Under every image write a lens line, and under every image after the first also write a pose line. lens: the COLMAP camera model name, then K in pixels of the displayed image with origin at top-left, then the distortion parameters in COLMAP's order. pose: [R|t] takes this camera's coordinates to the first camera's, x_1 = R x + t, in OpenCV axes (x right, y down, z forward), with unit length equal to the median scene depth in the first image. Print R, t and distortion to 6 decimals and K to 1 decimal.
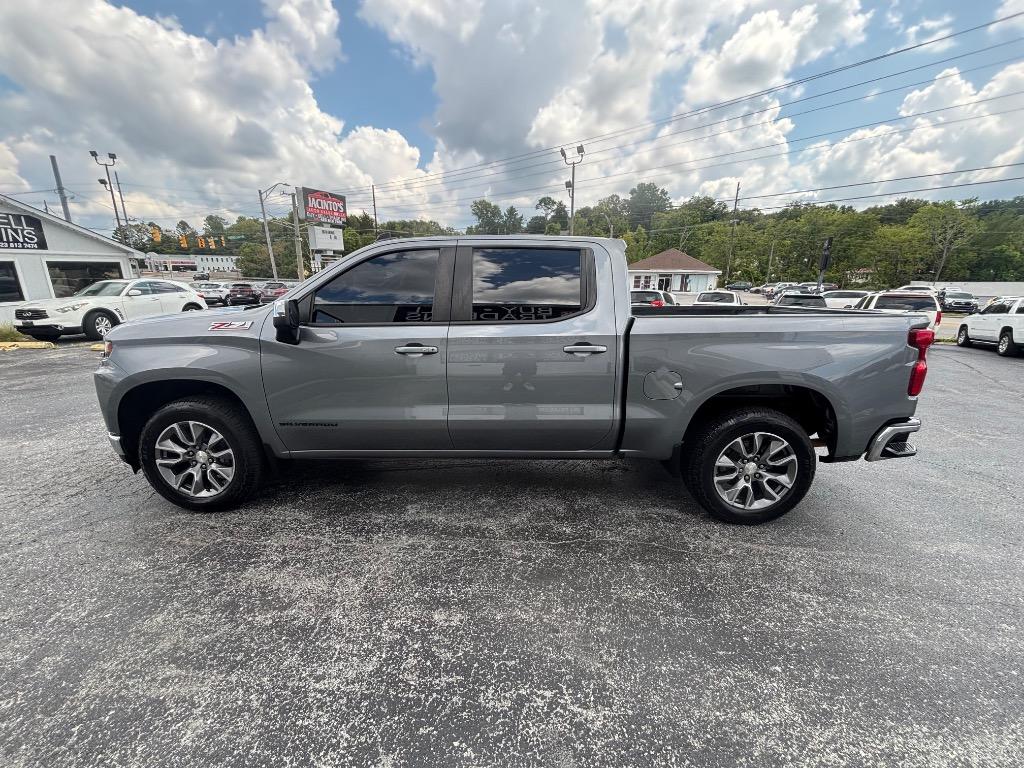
lens RADIAL K [[408.1, 0, 509.3], [0, 408.1, 385.2], [0, 0, 1]] dist [-0.010385, 0.000330]
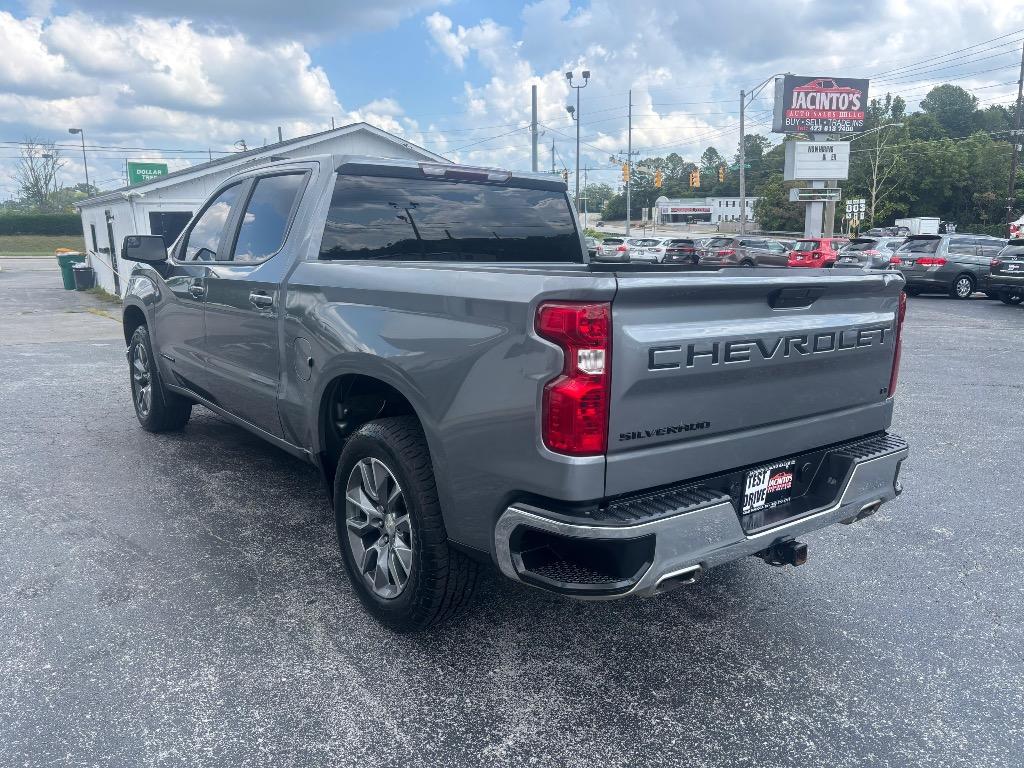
lens RADIAL K [[763.9, 0, 520.3], [0, 763.9, 386.8], [0, 0, 1]] dist [0.007191, -0.000799]
pose [[0.634738, 0.142783, -0.759421, 0.141323], [-0.185627, 0.982177, 0.029514, -0.005468], [0.750100, 0.122235, 0.649929, 0.037212]]
